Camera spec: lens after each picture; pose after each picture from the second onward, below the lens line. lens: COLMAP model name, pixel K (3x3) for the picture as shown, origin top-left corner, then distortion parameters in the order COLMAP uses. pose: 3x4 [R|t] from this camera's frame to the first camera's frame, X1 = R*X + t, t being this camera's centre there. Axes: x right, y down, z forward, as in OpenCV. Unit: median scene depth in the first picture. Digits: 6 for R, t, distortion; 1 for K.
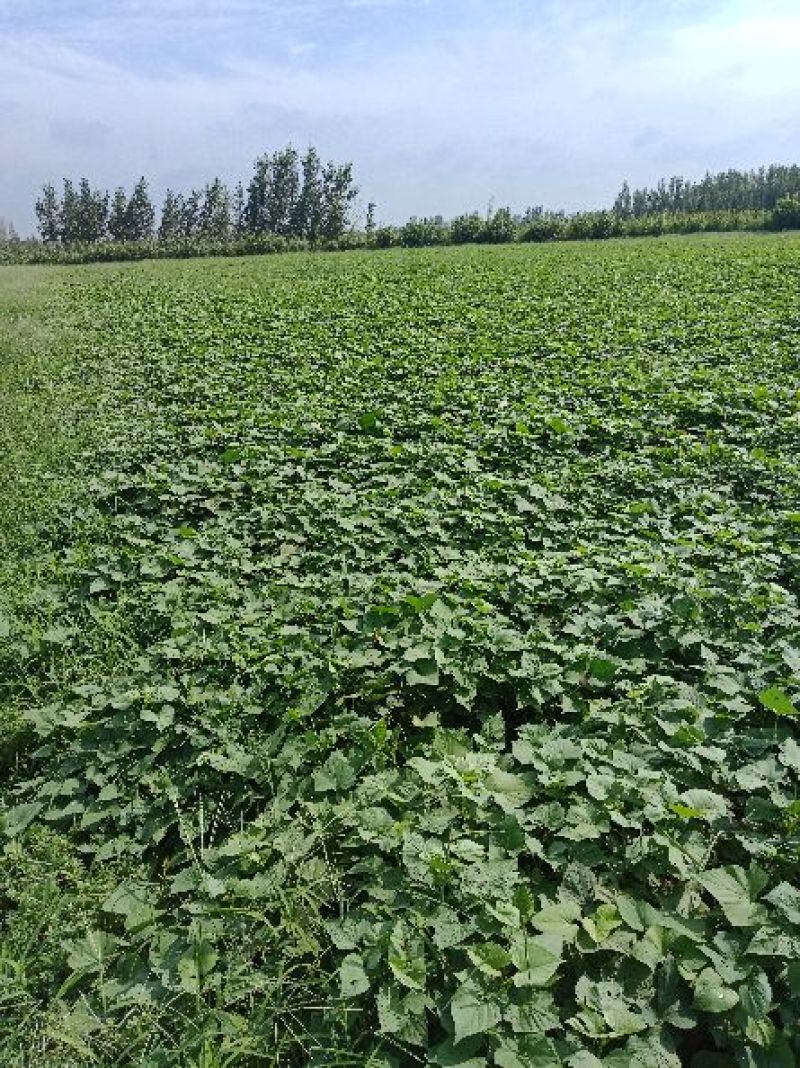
lens RADIAL K [[828.2, 0, 400.0], [0, 828.2, 534.0], [0, 0, 1]] dist [0.043569, -0.057752]
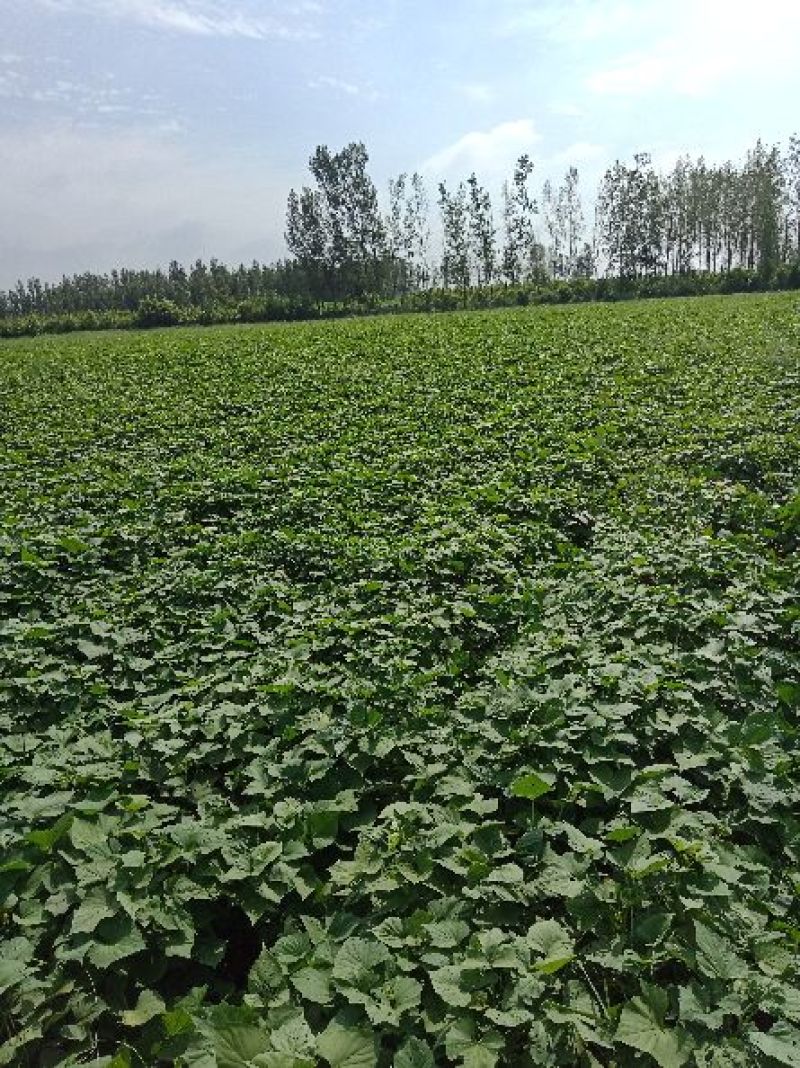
lens RADIAL K [[828.2, 0, 400.0], [0, 828.2, 534.0], [0, 0, 1]] dist [0.043569, -0.057752]
pose [[0.753941, -0.183730, 0.630727, -0.139504], [0.253072, 0.967225, -0.020760, -0.064930], [-0.606241, 0.175271, 0.775727, 0.246493]]
